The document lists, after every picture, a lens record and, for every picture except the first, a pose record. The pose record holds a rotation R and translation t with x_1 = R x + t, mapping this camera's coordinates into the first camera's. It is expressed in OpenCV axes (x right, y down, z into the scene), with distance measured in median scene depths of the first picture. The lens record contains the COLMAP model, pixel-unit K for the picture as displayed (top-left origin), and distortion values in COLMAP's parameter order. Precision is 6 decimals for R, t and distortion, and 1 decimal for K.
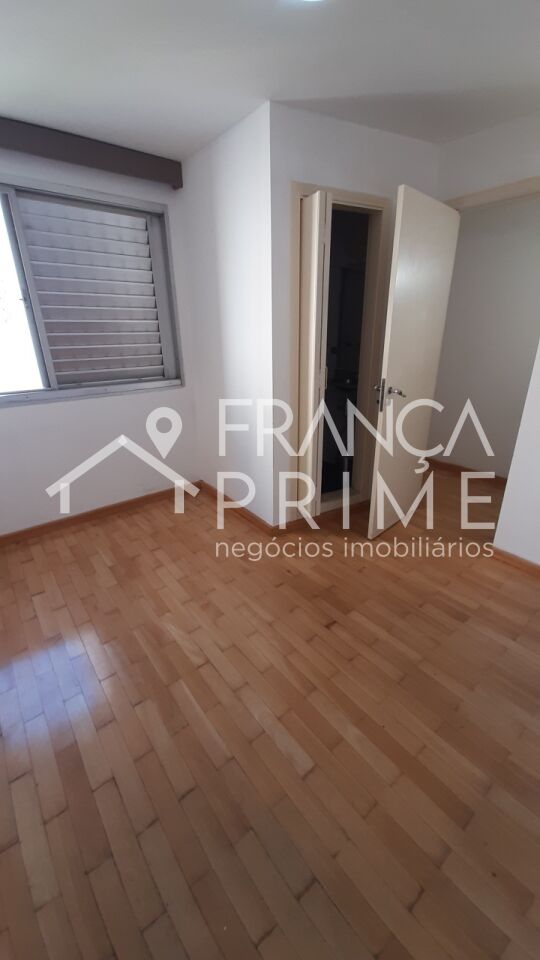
lens RADIAL K [[378.7, 0, 275.8], [0, 378.7, 479.7], [0, 0, 1]] dist [0.032691, -0.018121]
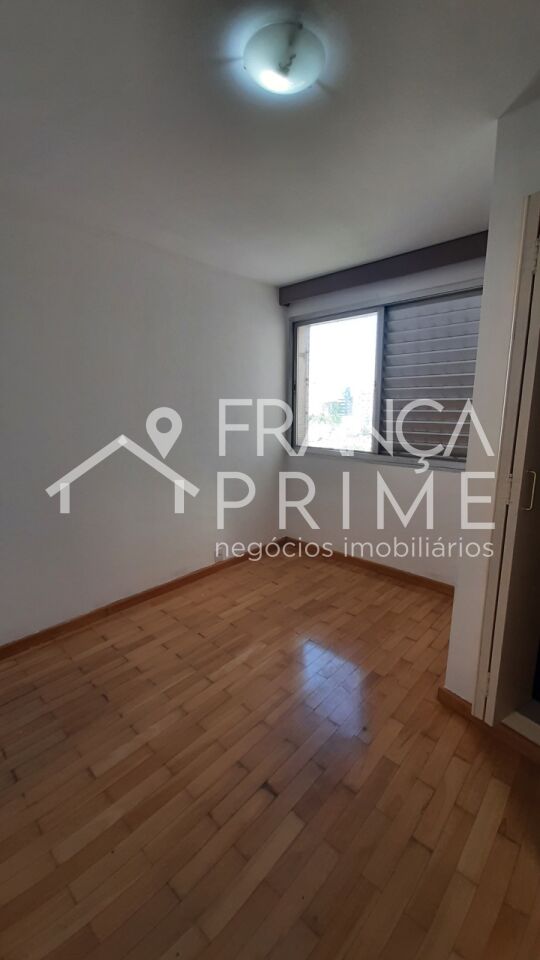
lens RADIAL K [[378.7, 0, 275.8], [0, 378.7, 479.7], [0, 0, 1]] dist [0.032691, -0.018121]
pose [[0.131415, 0.190950, -0.972763, 0.736782], [-0.364497, 0.921843, 0.131713, -0.265513], [0.921885, 0.337260, 0.190745, 0.657916]]
